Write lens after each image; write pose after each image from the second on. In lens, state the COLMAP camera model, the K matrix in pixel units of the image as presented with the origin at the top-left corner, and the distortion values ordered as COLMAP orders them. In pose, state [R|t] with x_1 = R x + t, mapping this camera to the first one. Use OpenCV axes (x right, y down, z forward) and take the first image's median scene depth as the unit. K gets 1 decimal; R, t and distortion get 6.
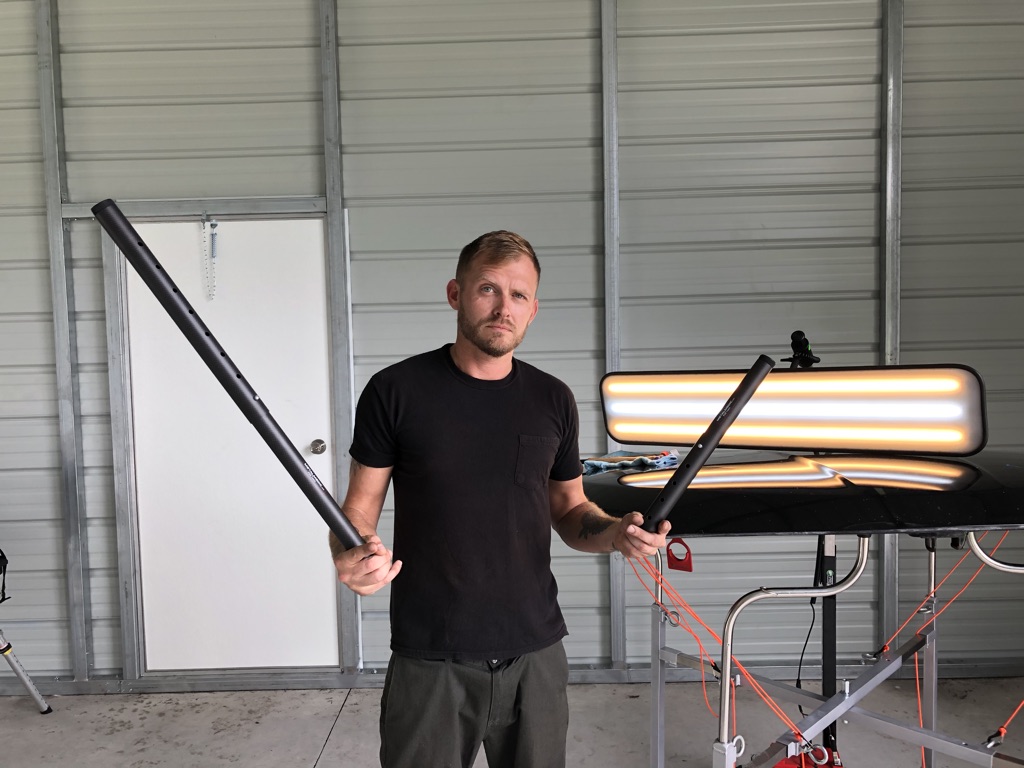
lens RADIAL K [[824.8, 0, 514.3], [0, 824.8, 382.1], [0, 0, 1]] dist [0.004449, 0.000900]
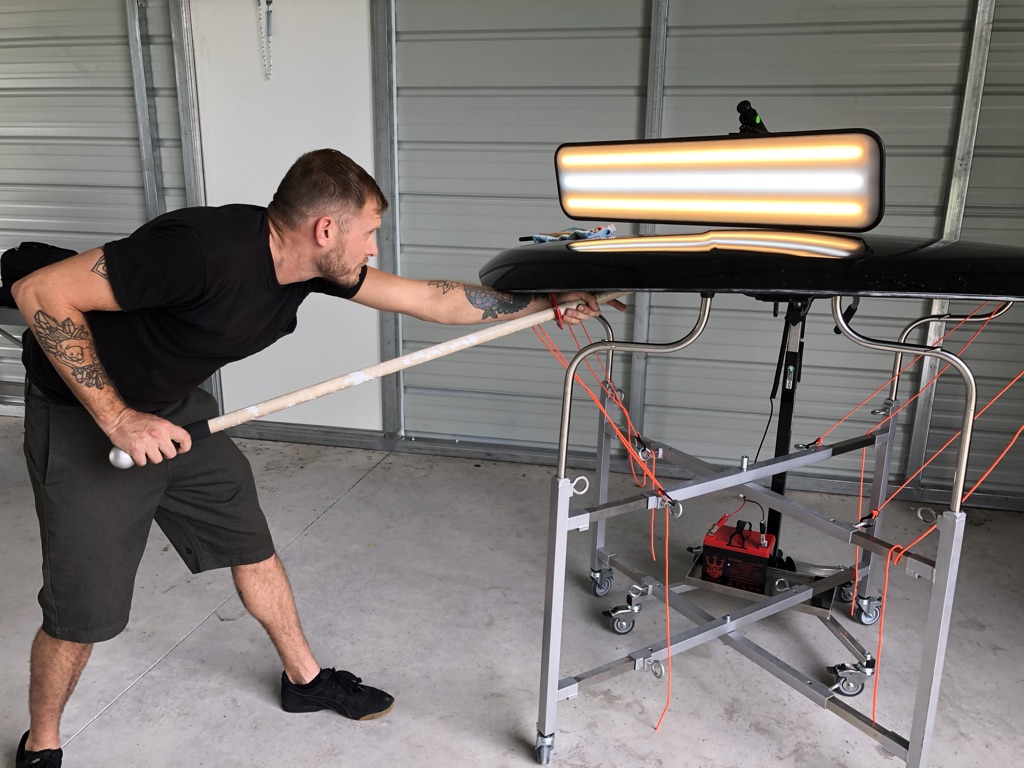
lens RADIAL K [[822.1, 0, 507.9], [0, 822.1, 376.8], [0, 0, 1]] dist [0.006028, 0.007455]
pose [[0.977361, 0.092330, -0.190369, 0.167881], [-0.052056, 0.977038, 0.206610, 0.038628], [0.205074, -0.192023, 0.959725, -0.011148]]
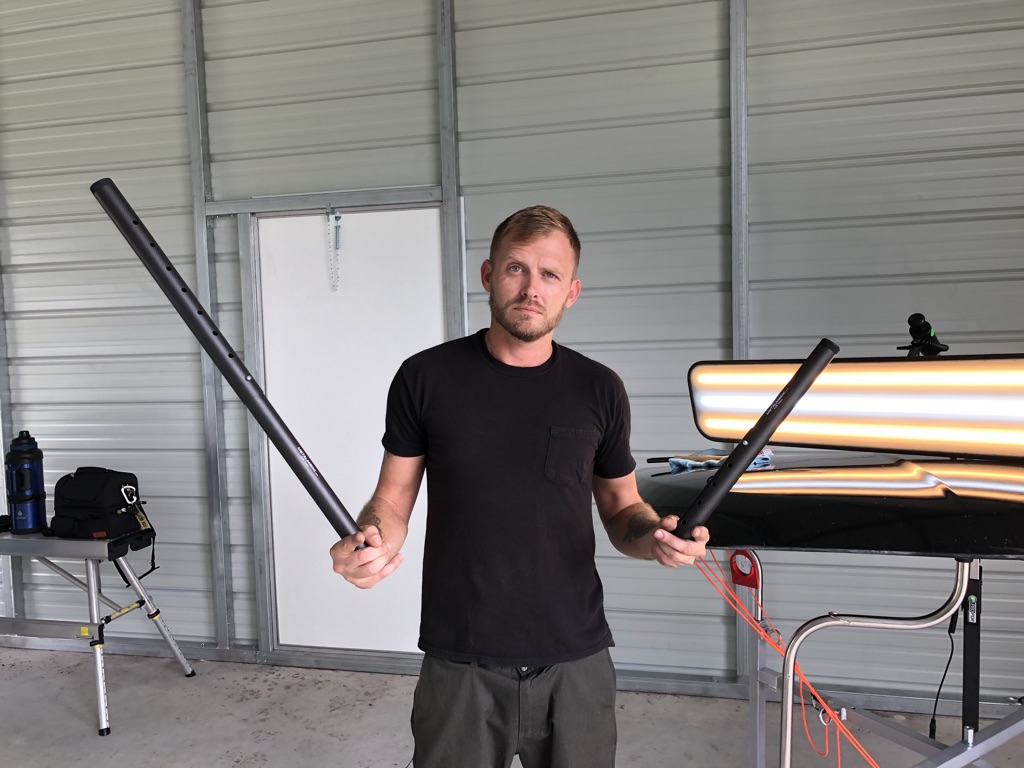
lens RADIAL K [[830.1, 0, 500.4], [0, 830.1, 382.8], [0, 0, 1]] dist [0.008099, 0.007787]
pose [[0.974514, 0.010967, -0.224059, 0.068790], [-0.008762, 0.999903, 0.010830, 0.002487], [0.224156, -0.008590, 0.974515, 0.036864]]
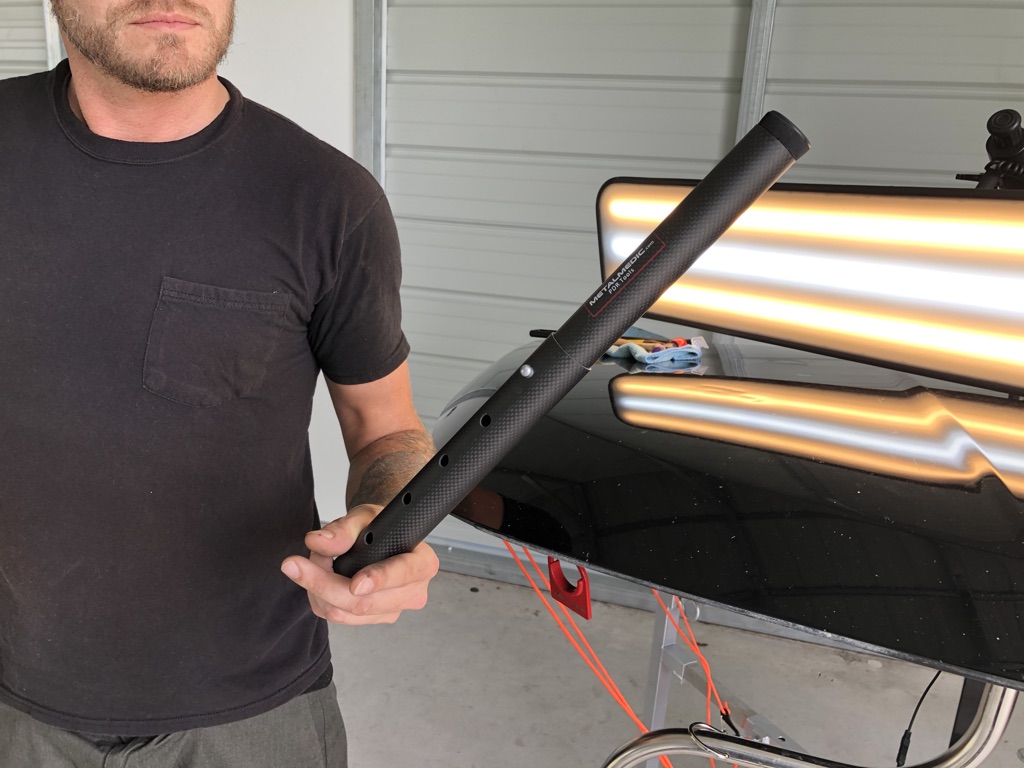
lens RADIAL K [[851.9, 0, 494.0], [0, 851.9, 382.2], [0, 0, 1]] dist [0.000874, -0.000016]
pose [[0.958251, 0.142201, -0.248059, 0.125086], [-0.088396, 0.972394, 0.215954, 0.003172], [0.271920, -0.185011, 0.944368, 0.271906]]
